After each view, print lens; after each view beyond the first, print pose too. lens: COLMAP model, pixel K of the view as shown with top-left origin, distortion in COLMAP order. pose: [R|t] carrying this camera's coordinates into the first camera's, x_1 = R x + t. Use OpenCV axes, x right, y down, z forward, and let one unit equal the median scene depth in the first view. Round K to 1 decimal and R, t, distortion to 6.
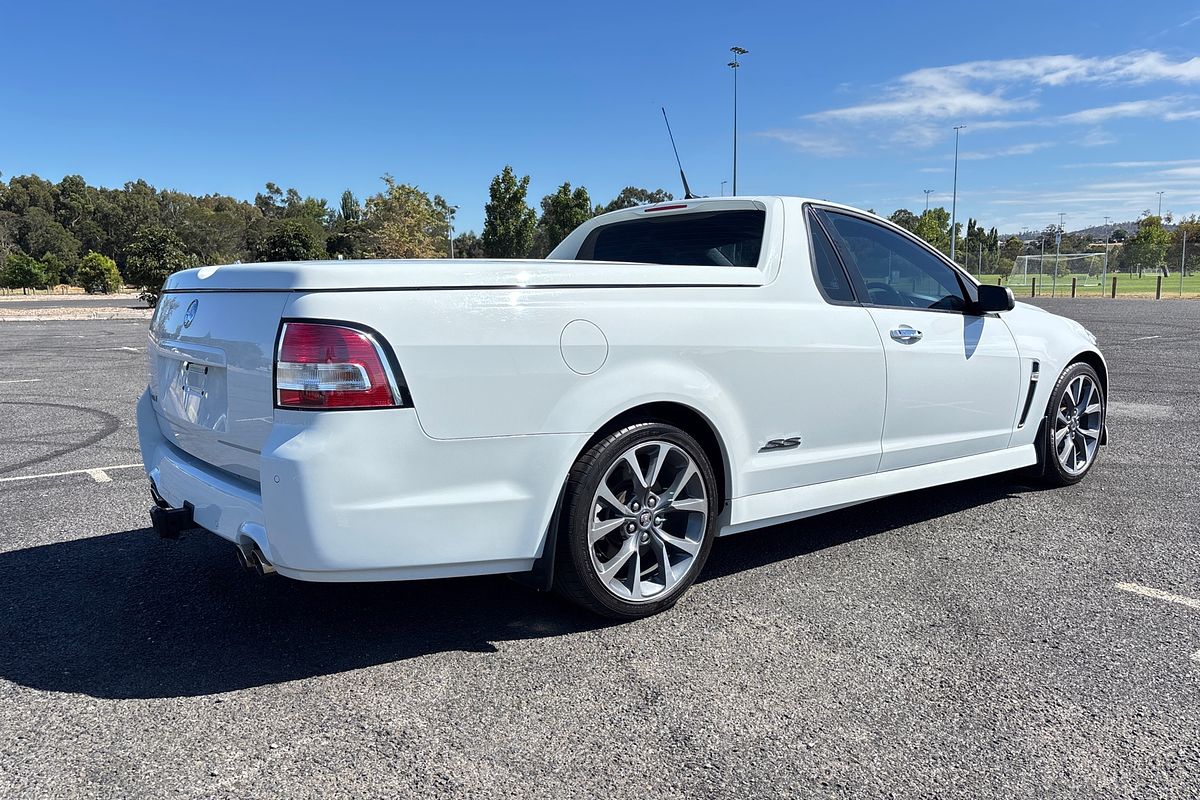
lens RADIAL K [[915.1, 0, 600.0], [0, 915.1, 400.0], [0, 0, 1]] dist [0.056812, -0.072589]
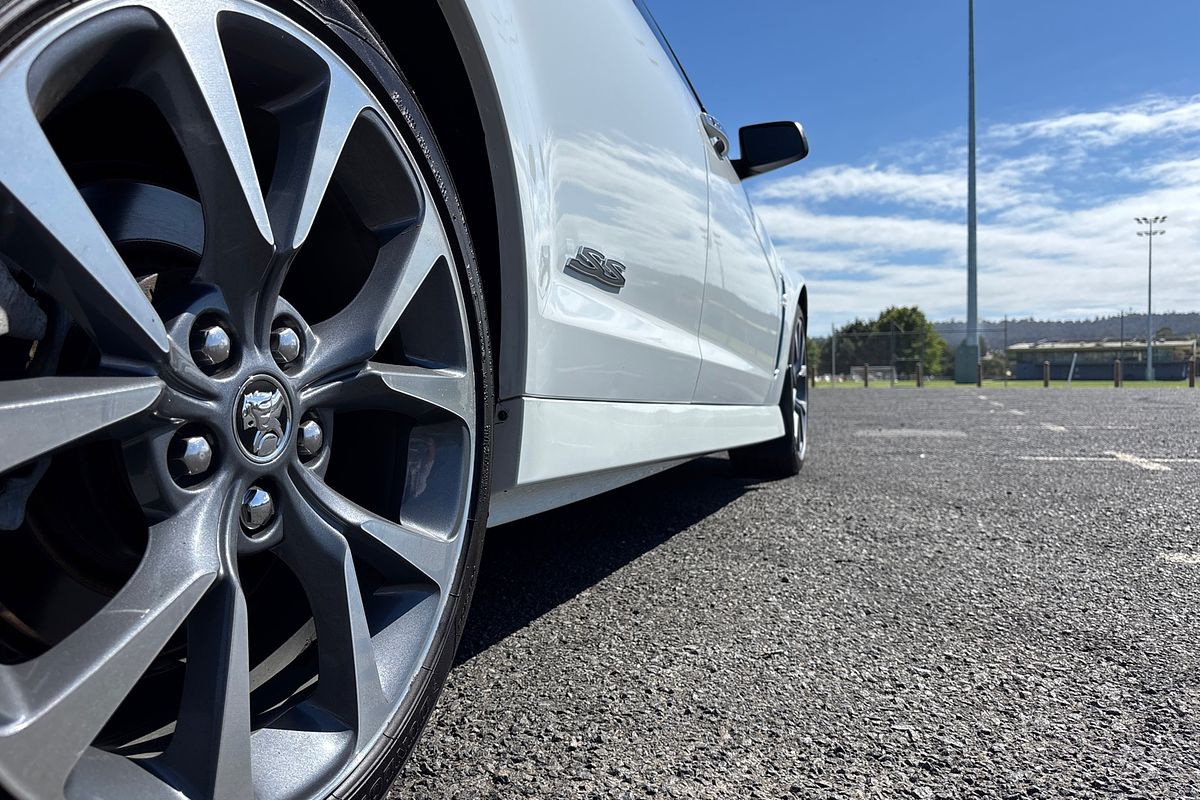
lens RADIAL K [[894.4, 0, 600.0], [0, 894.4, 400.0], [0, 0, 1]] dist [0.057335, -0.066128]
pose [[0.843274, -0.006821, 0.537441, 0.003791], [0.068789, 0.993066, -0.095331, 0.122560], [-0.533064, 0.117360, 0.837896, 0.643461]]
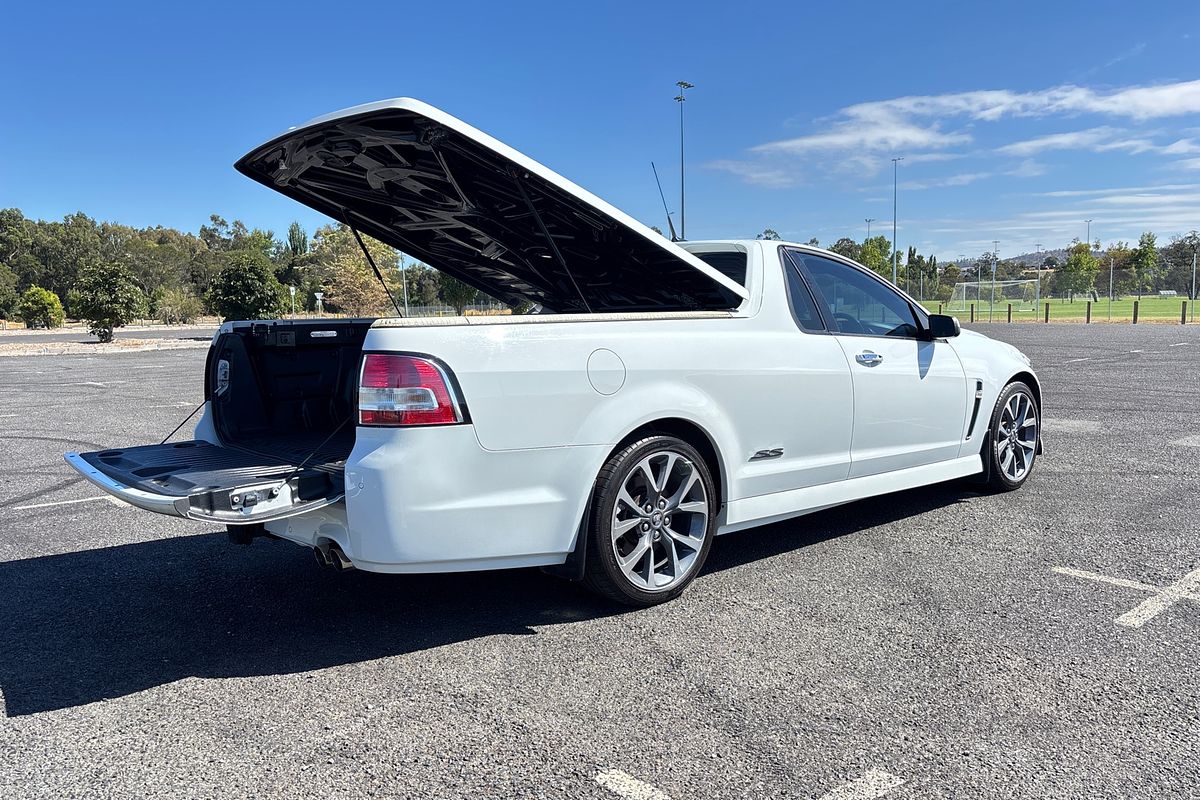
lens RADIAL K [[915.1, 0, 600.0], [0, 915.1, 400.0], [0, 0, 1]] dist [0.056812, -0.072589]
pose [[0.998464, -0.014851, 0.053378, -0.067219], [0.016513, 0.999388, -0.030833, 0.010824], [-0.052888, 0.031667, 0.998098, -0.131364]]
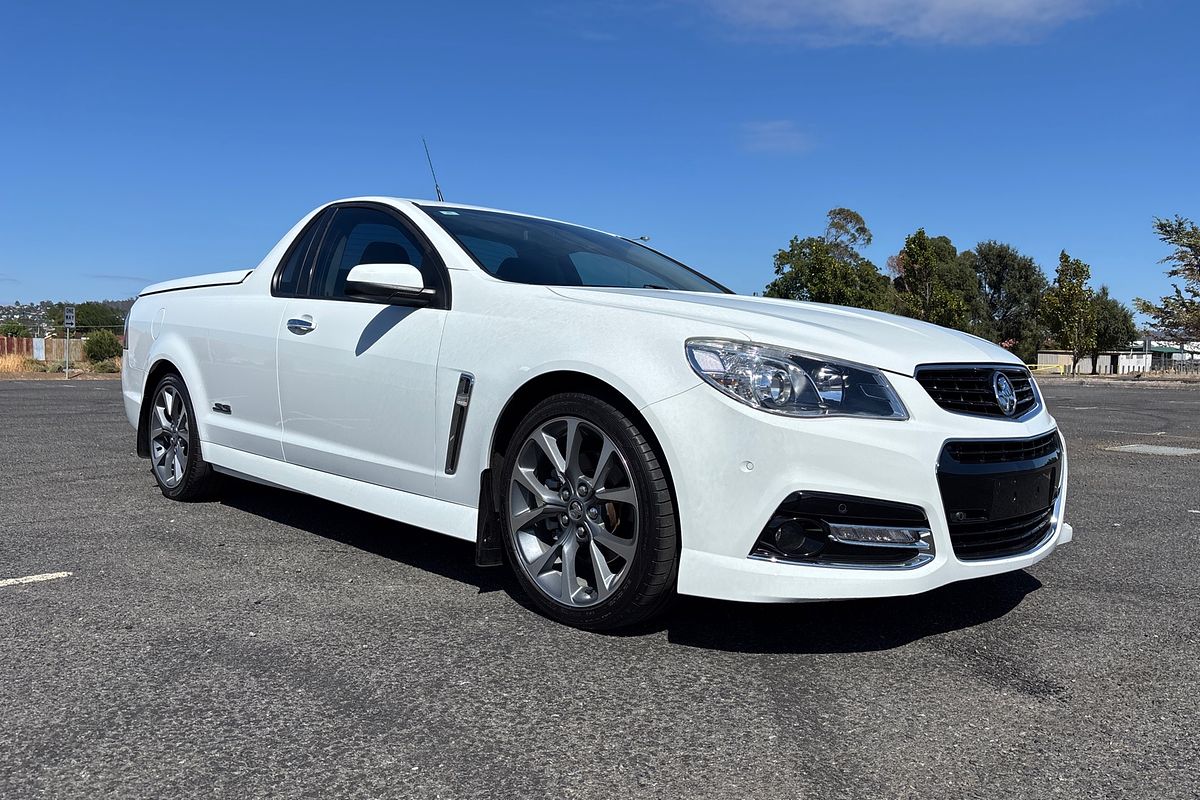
lens RADIAL K [[915.1, 0, 600.0], [0, 915.1, 400.0], [0, 0, 1]] dist [0.056812, -0.072589]
pose [[0.096795, 0.053483, -0.993866, 1.374842], [-0.140595, 0.989277, 0.039543, -0.077687], [0.985324, 0.135905, 0.103277, 1.263117]]
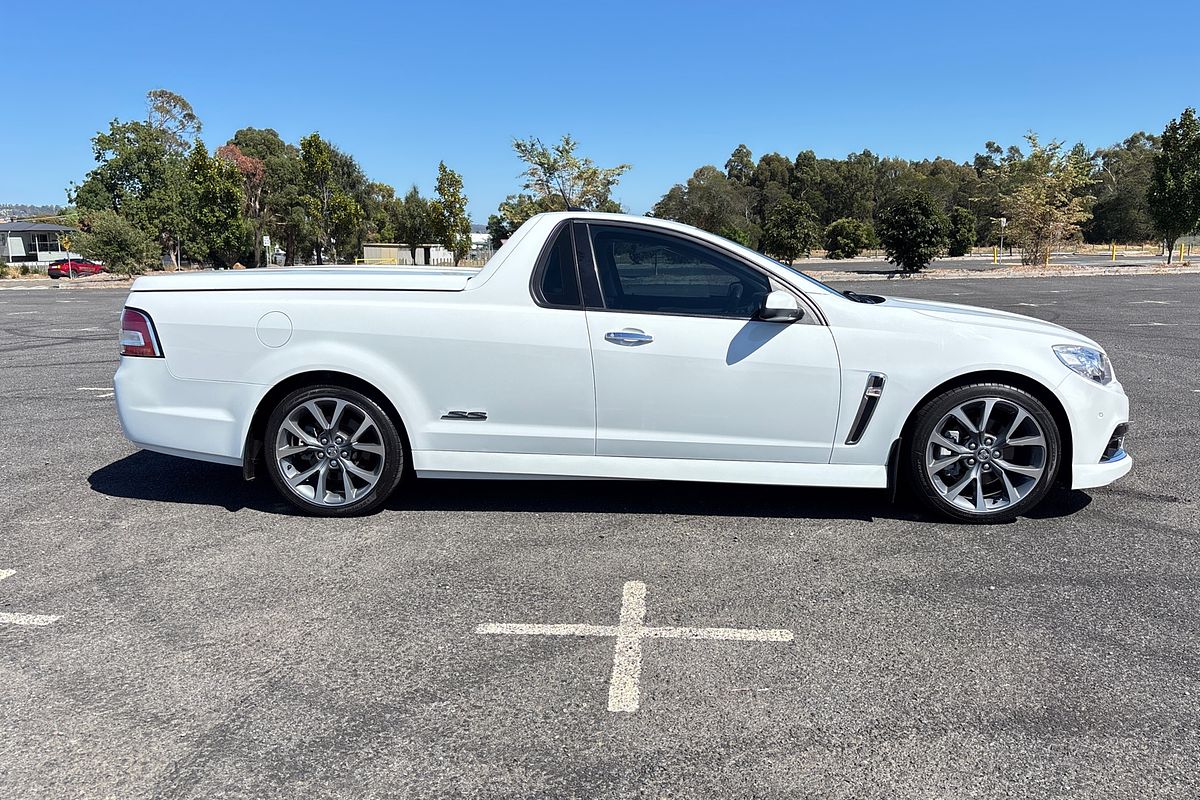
lens RADIAL K [[915.1, 0, 600.0], [0, 915.1, 400.0], [0, 0, 1]] dist [0.056812, -0.072589]
pose [[0.733303, 0.109302, -0.671059, 1.088362], [-0.081854, 0.994007, 0.072458, -0.074526], [0.674957, 0.001795, 0.737855, 0.169384]]
